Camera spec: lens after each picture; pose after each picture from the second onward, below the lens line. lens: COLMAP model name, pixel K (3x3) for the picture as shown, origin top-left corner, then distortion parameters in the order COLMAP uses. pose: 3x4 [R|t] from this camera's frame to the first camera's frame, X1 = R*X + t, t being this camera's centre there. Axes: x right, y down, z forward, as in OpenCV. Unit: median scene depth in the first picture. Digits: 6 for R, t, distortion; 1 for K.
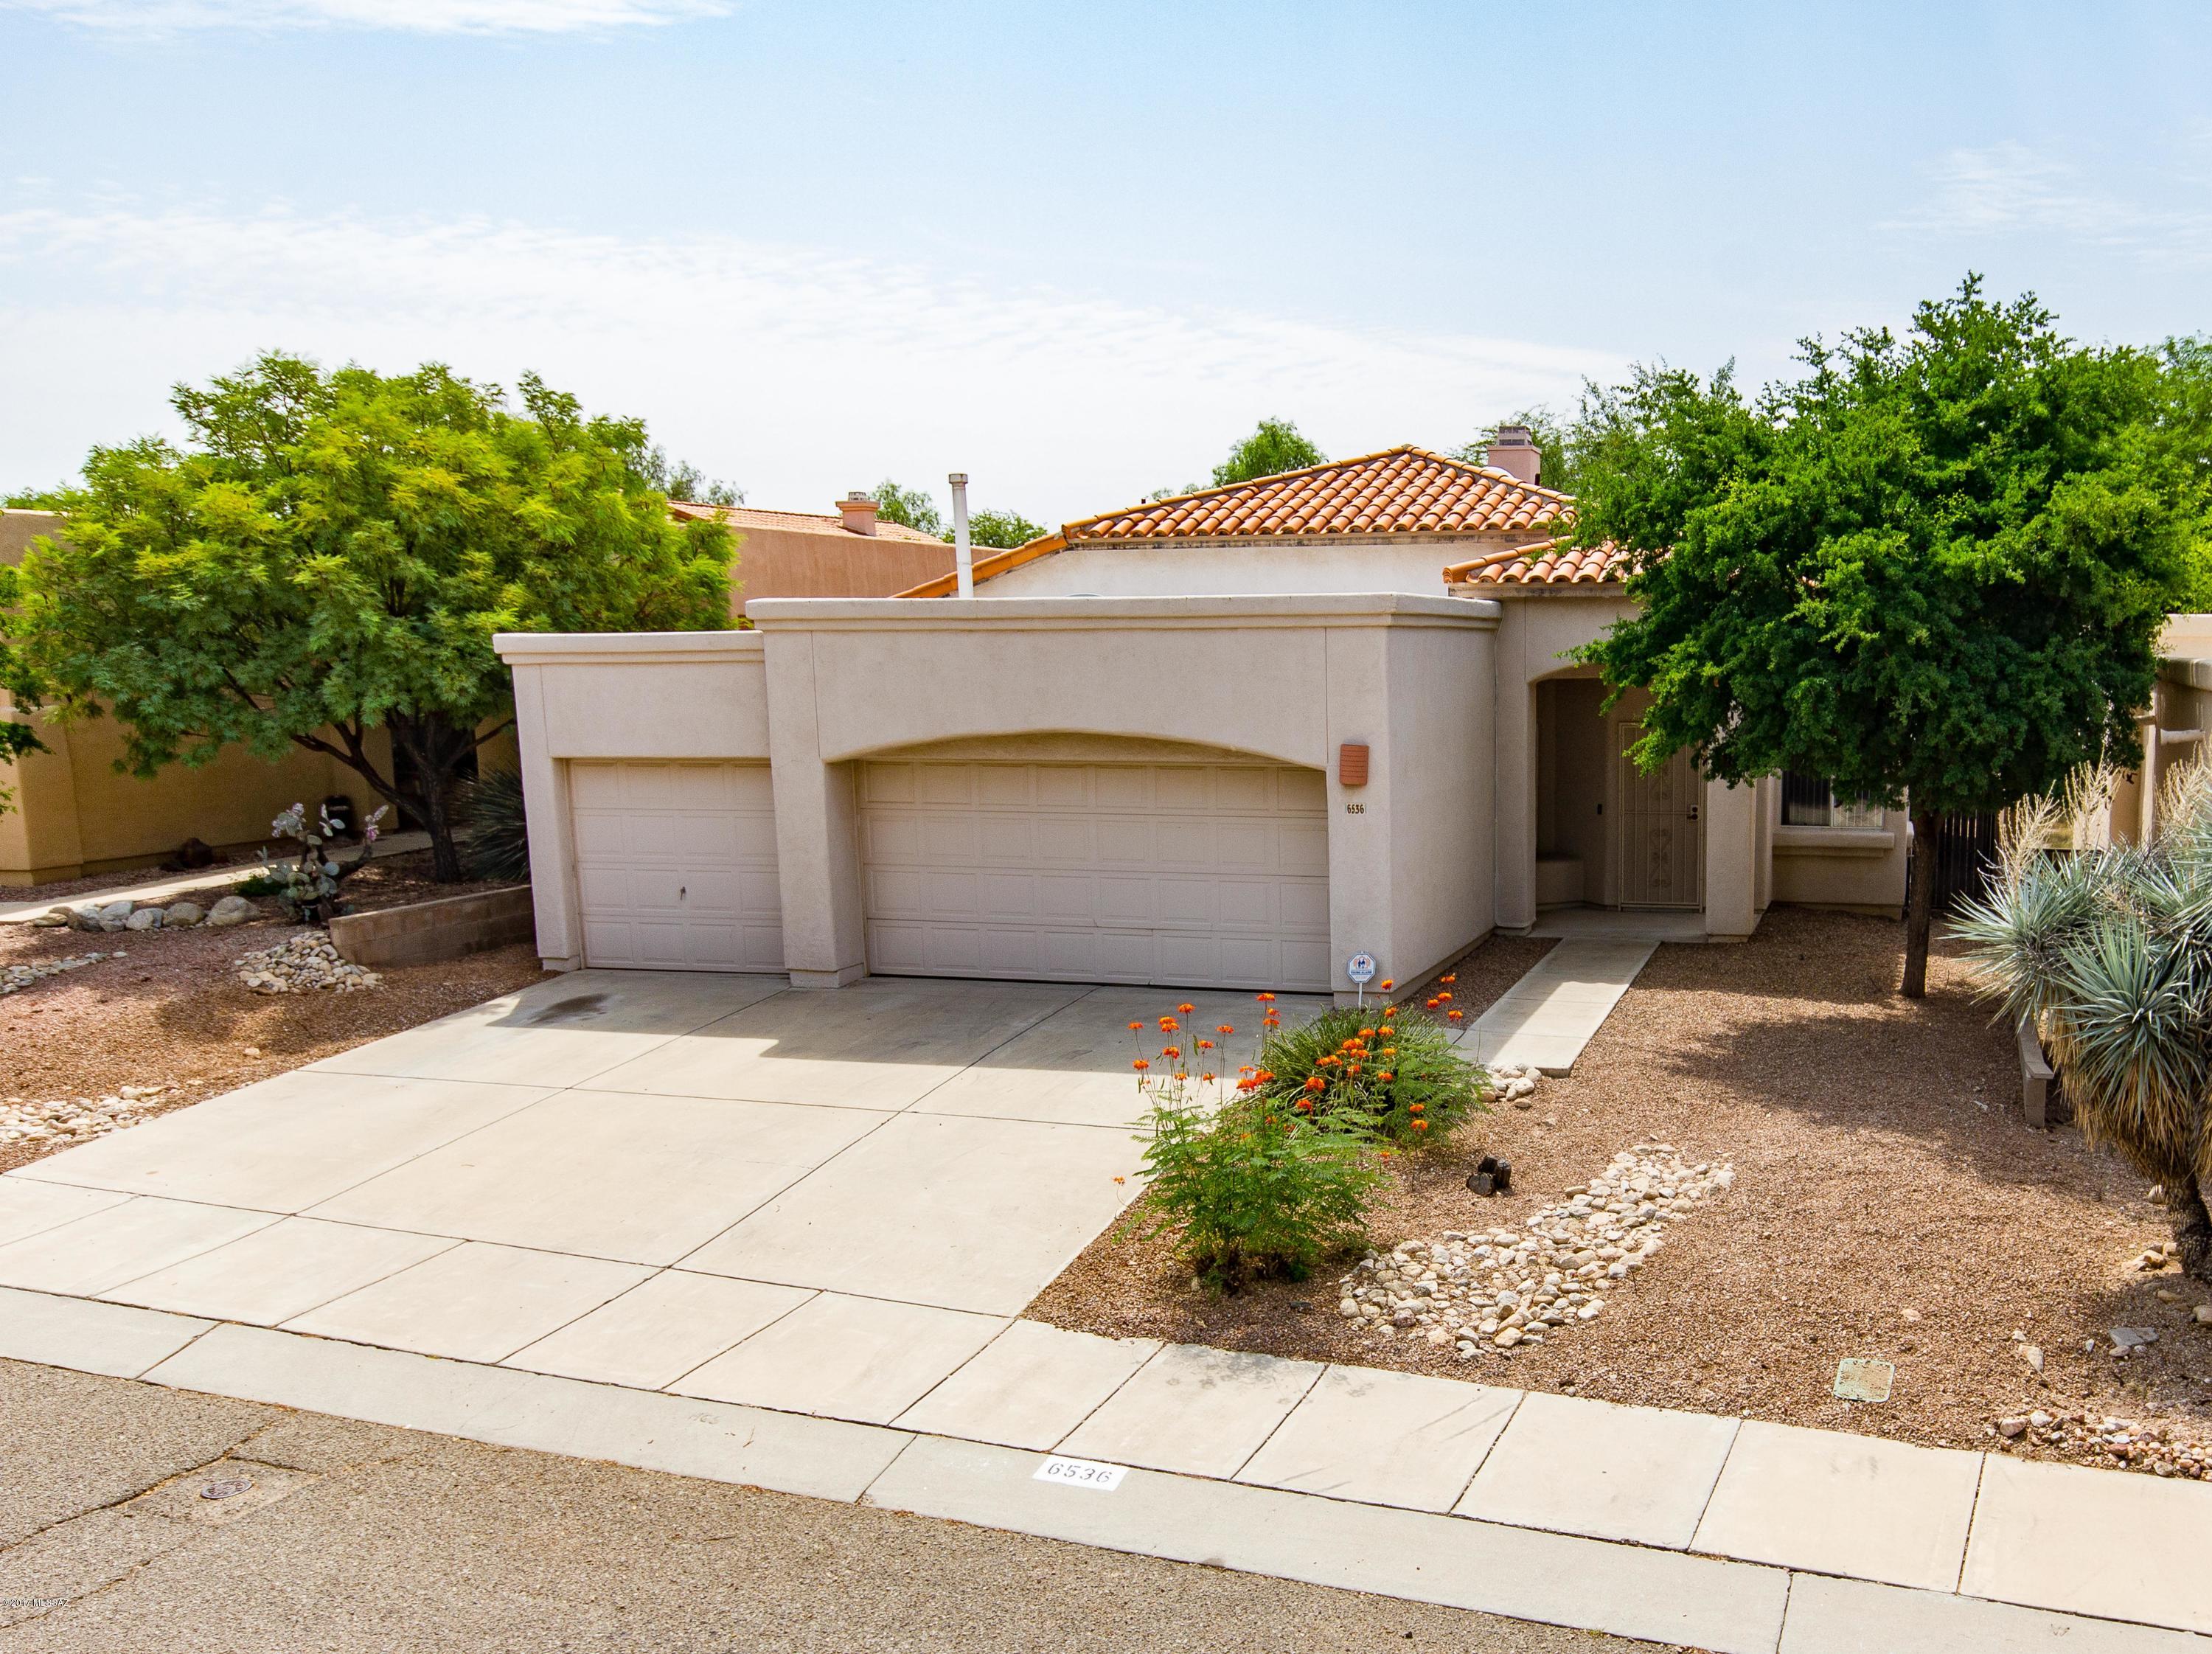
lens RADIAL K [[1495.0, 0, 1107.1], [0, 1495.0, 830.4], [0, 0, 1]] dist [0.011638, 0.001452]
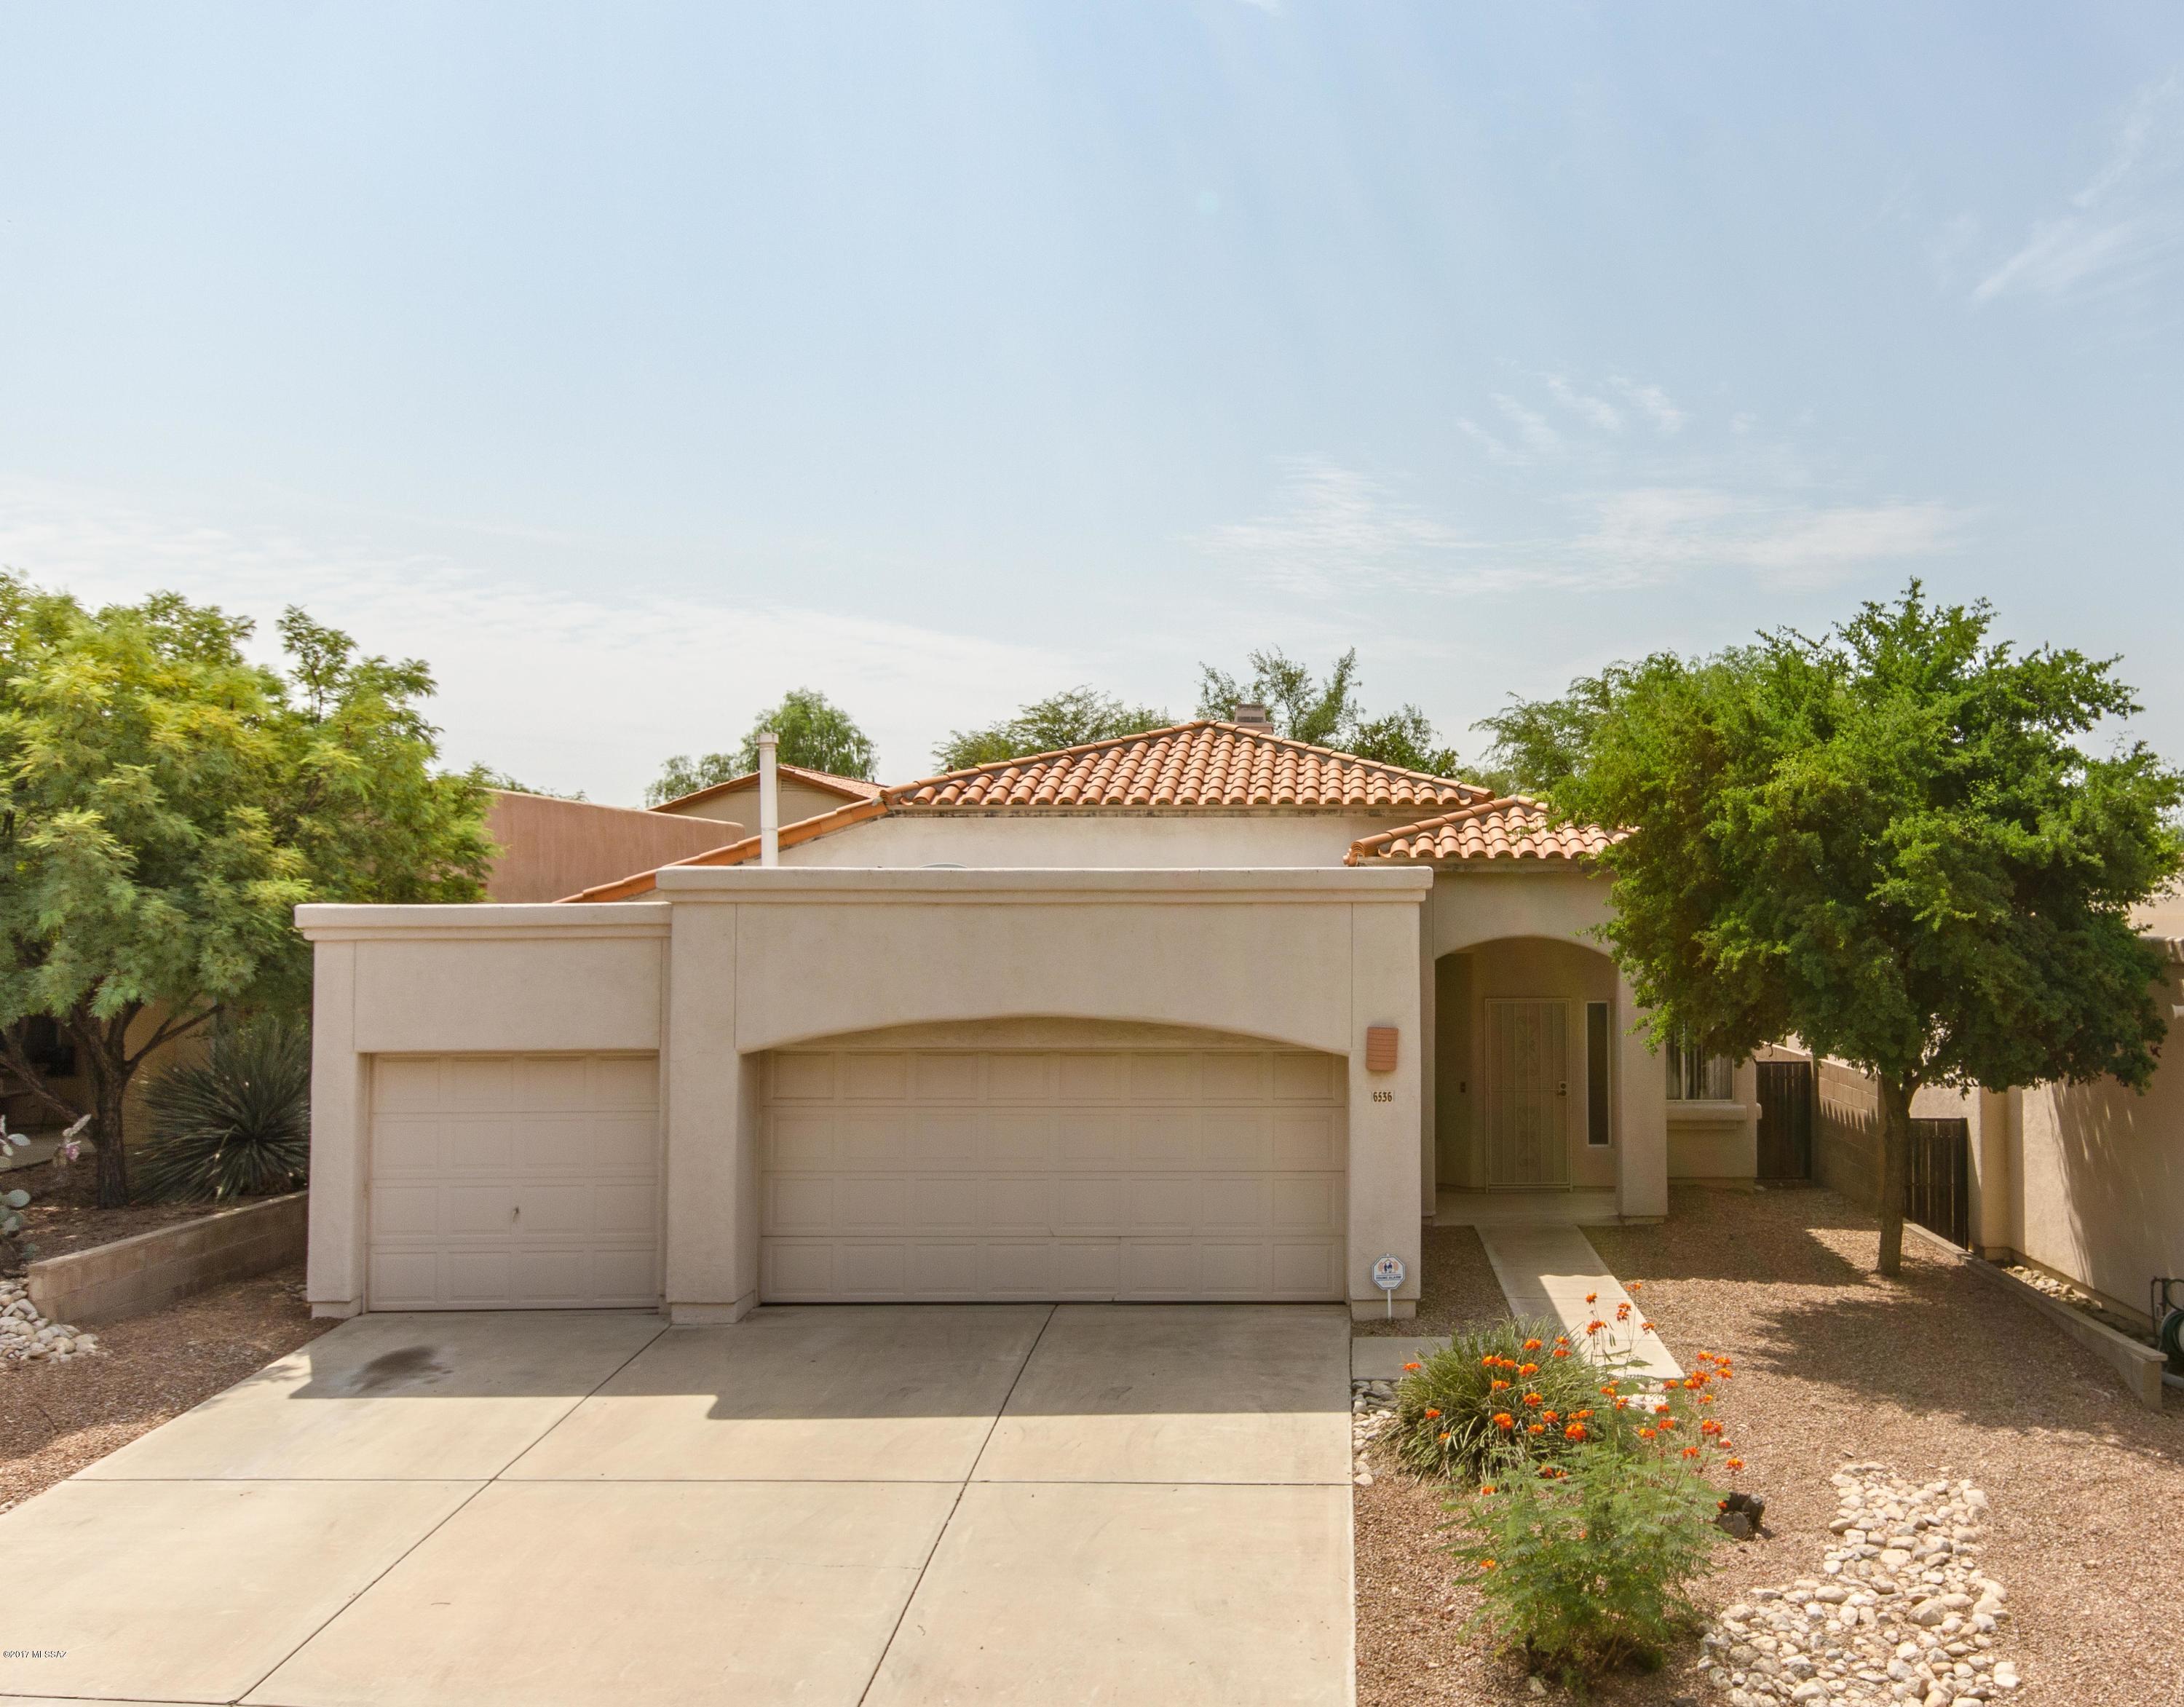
lens RADIAL K [[1557.5, 0, 1094.9], [0, 1557.5, 854.2], [0, 0, 1]] dist [0.009695, -0.005654]
pose [[0.975785, 0.010993, 0.218455, -0.171479], [0.024588, 0.986893, -0.159492, -0.010104], [-0.217345, 0.161002, 0.962725, 0.063949]]
